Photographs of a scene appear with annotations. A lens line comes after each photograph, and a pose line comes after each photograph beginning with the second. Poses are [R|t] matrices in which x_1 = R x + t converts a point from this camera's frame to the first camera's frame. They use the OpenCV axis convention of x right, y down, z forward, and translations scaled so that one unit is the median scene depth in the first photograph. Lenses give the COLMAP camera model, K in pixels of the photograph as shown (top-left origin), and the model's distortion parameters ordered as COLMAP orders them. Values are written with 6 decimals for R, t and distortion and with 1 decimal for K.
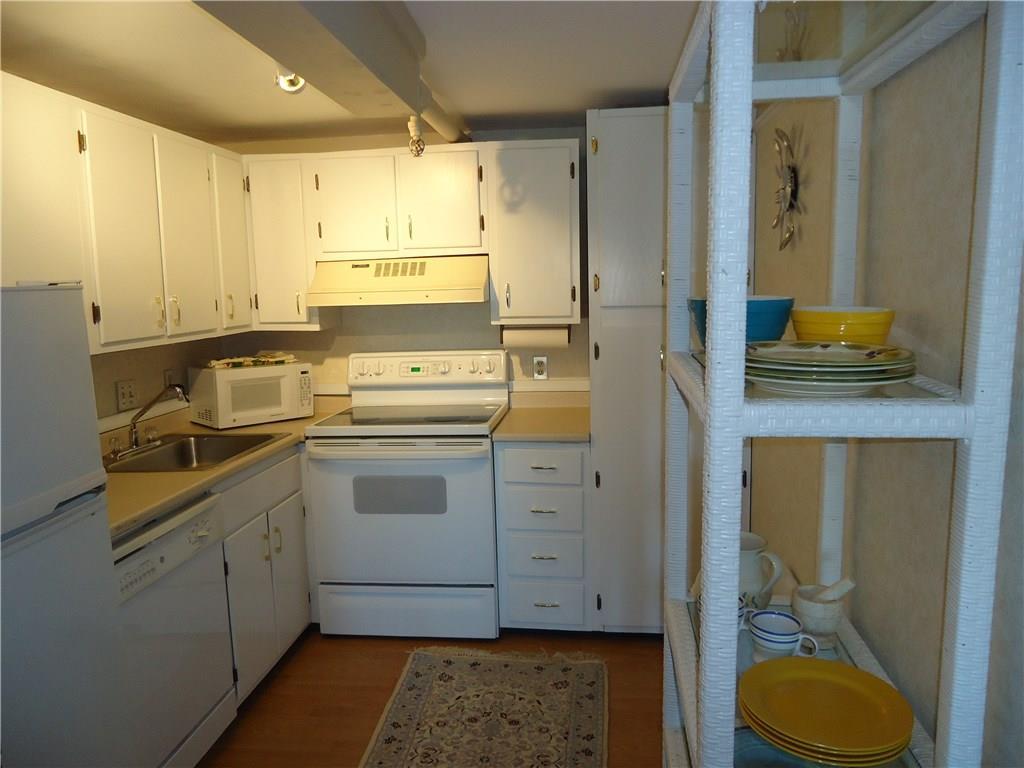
lens RADIAL K [[771.6, 0, 513.4], [0, 771.6, 383.7], [0, 0, 1]] dist [-0.002861, 0.004639]
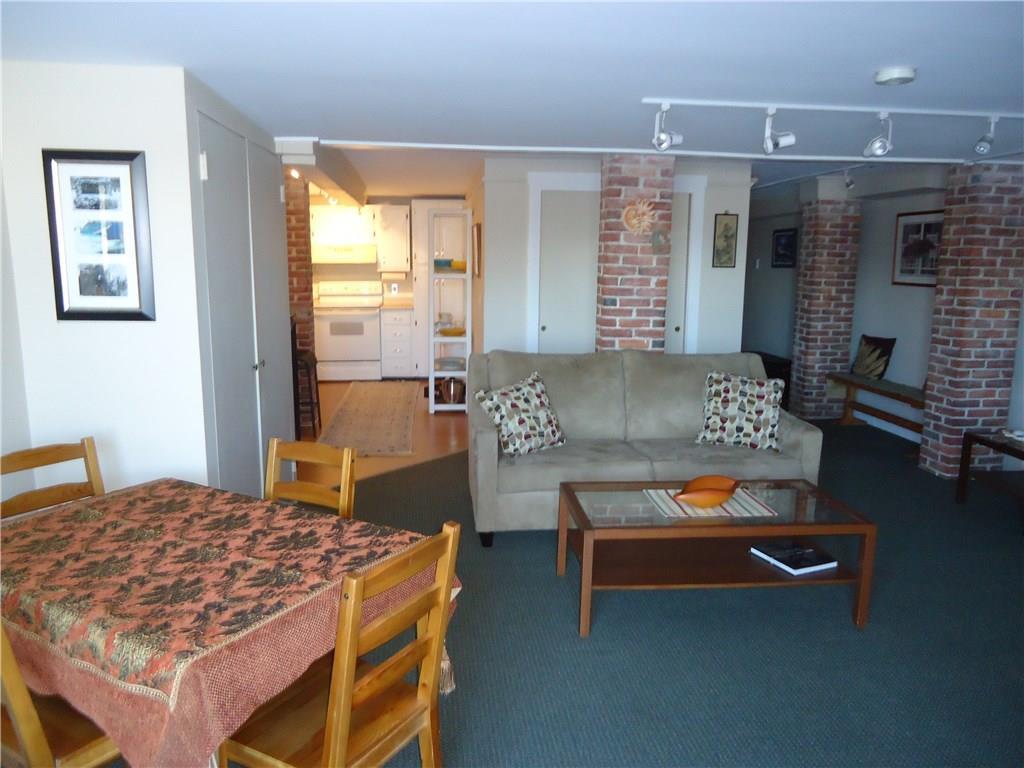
lens RADIAL K [[771.6, 0, 510.8], [0, 771.6, 384.9], [0, 0, 1]] dist [-0.002861, 0.004639]
pose [[0.974381, -0.002728, 0.224889, -0.188552], [-0.002232, 0.999760, 0.021797, 0.274263], [-0.224894, -0.021741, 0.974141, -1.835246]]
